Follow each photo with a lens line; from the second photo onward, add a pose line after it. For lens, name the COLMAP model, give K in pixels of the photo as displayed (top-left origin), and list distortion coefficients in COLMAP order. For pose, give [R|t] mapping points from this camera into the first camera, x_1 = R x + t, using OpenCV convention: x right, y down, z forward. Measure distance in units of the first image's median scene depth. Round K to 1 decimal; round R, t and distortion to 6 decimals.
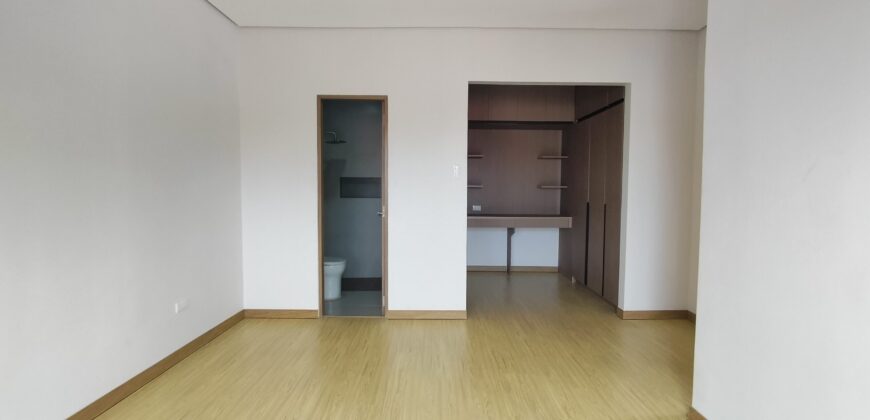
lens RADIAL K [[407.5, 0, 442.5], [0, 407.5, 210.9], [0, 0, 1]] dist [0.003537, 0.001134]
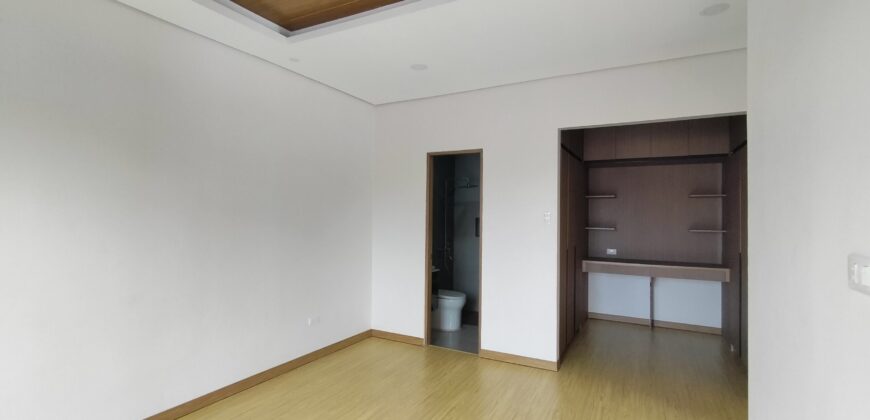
lens RADIAL K [[407.5, 0, 437.2], [0, 407.5, 213.3], [0, 0, 1]] dist [0.003537, 0.001134]
pose [[0.875855, 0.001274, -0.482573, 0.219323], [-0.032741, 0.997849, -0.056790, -0.033989], [0.481463, 0.065540, 0.874013, -0.001837]]
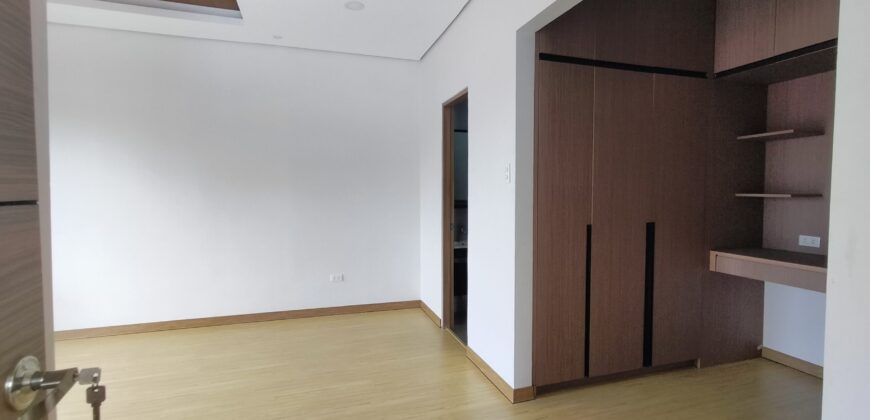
lens RADIAL K [[407.5, 0, 431.9], [0, 407.5, 214.6], [0, 0, 1]] dist [0.003537, 0.001134]
pose [[0.281433, 0.050370, -0.958258, 0.497128], [-0.052862, 0.997919, 0.036930, -0.037990], [0.958124, 0.040262, 0.283510, 0.538229]]
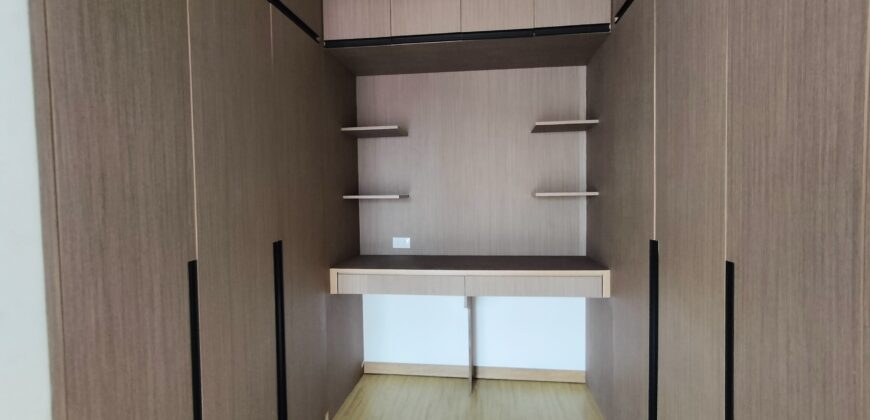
lens RADIAL K [[407.5, 0, 449.8], [0, 407.5, 210.3], [0, 0, 1]] dist [0.003537, 0.001134]
pose [[0.993276, -0.014170, -0.114896, 0.231412], [0.011823, 0.999708, -0.021081, -0.039746], [0.115162, 0.019581, 0.993154, 0.653590]]
